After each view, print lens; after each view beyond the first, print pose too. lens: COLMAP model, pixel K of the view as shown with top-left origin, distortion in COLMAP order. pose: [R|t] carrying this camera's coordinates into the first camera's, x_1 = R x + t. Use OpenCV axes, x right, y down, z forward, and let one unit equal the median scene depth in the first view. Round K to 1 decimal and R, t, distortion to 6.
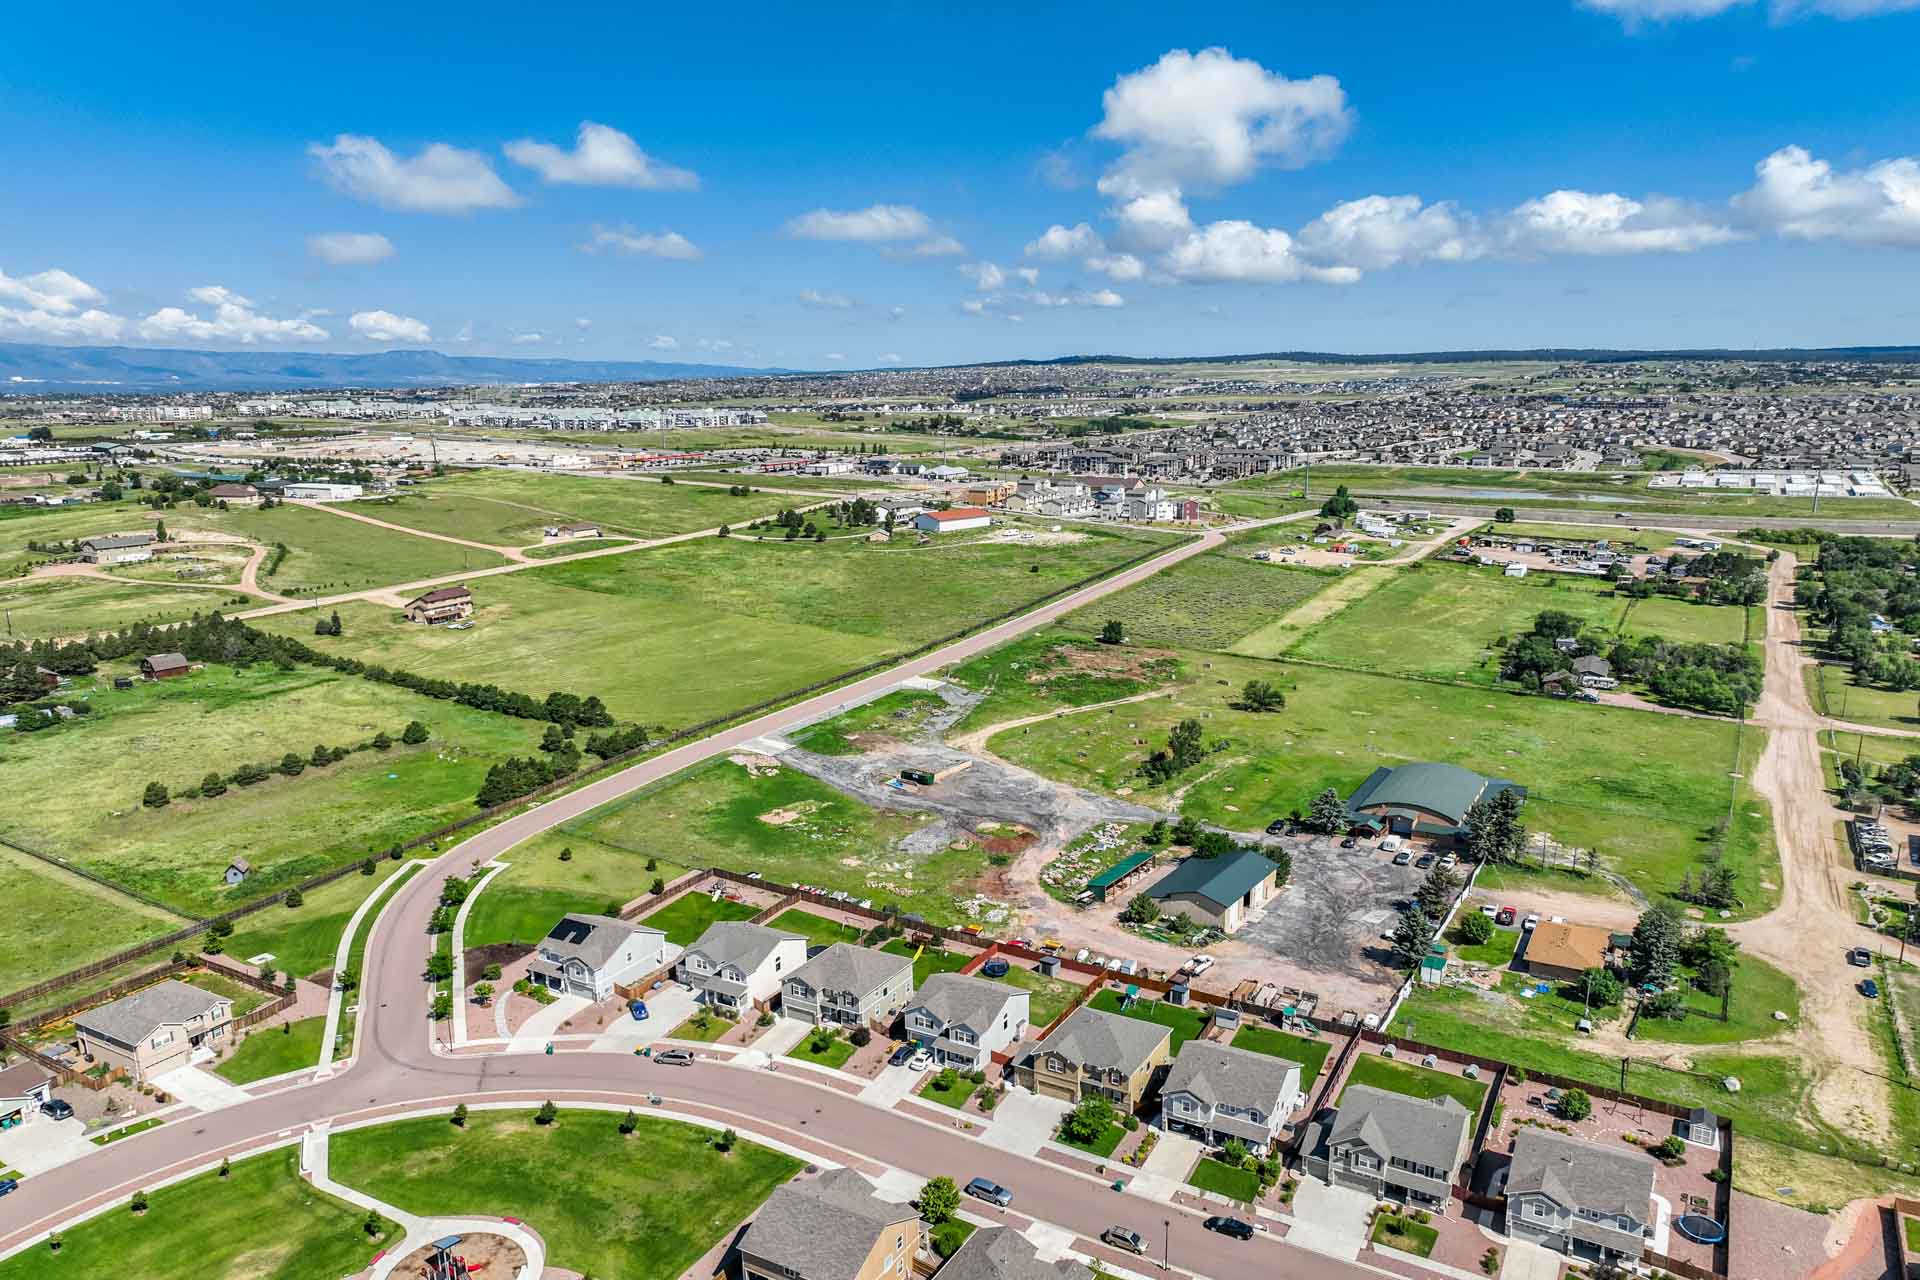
lens RADIAL K [[1333.9, 0, 966.2], [0, 1333.9, 630.4], [0, 0, 1]] dist [0.002583, 0.009771]
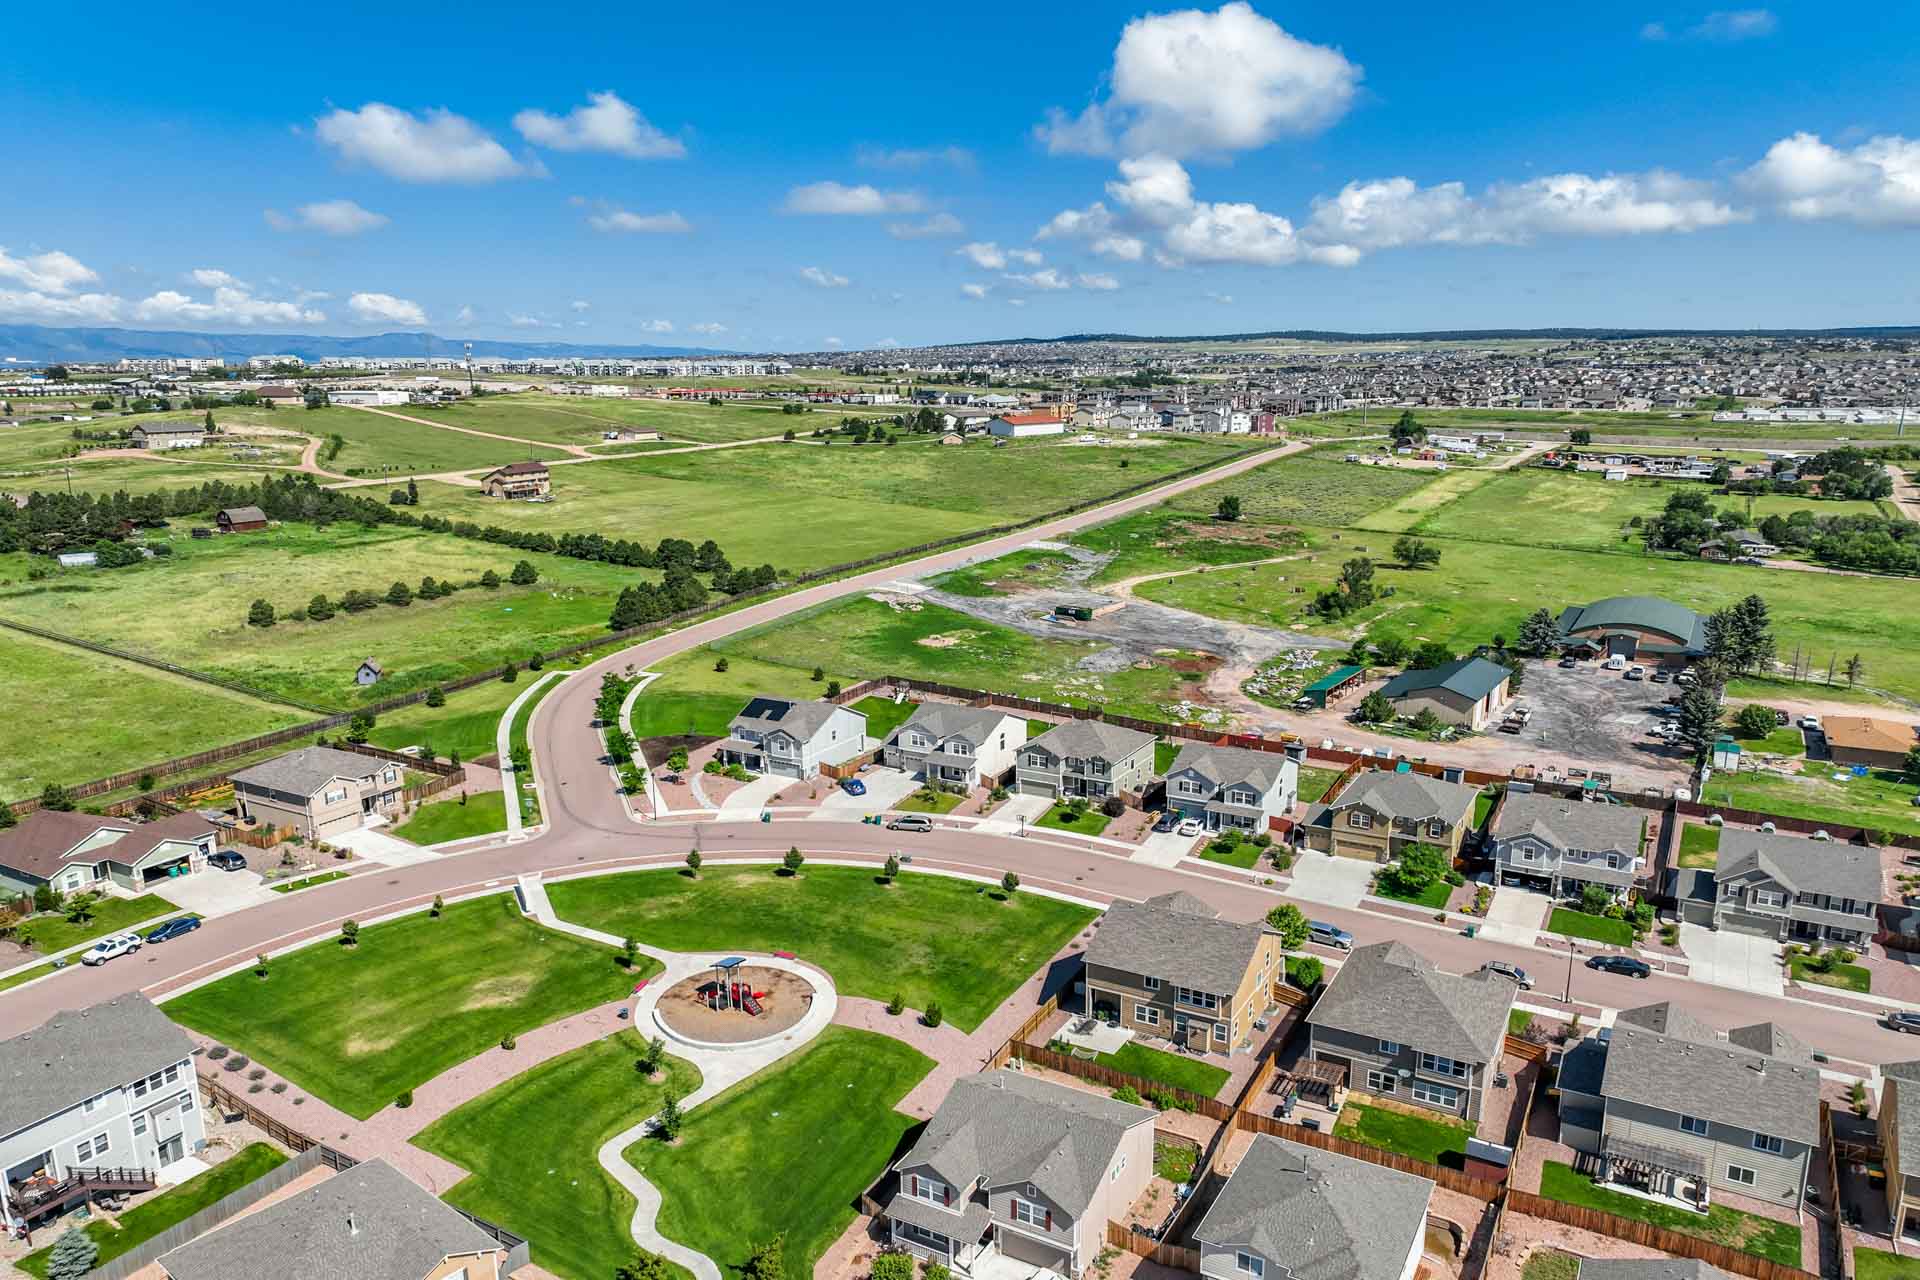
lens RADIAL K [[1333.9, 0, 952.6], [0, 1333.9, 652.1], [0, 0, 1]] dist [0.002583, 0.009771]
pose [[0.999983, -0.005227, -0.002505, -0.115732], [0.005271, 0.999831, 0.017617, 0.118035], [0.002413, -0.017630, 0.999842, 0.077662]]
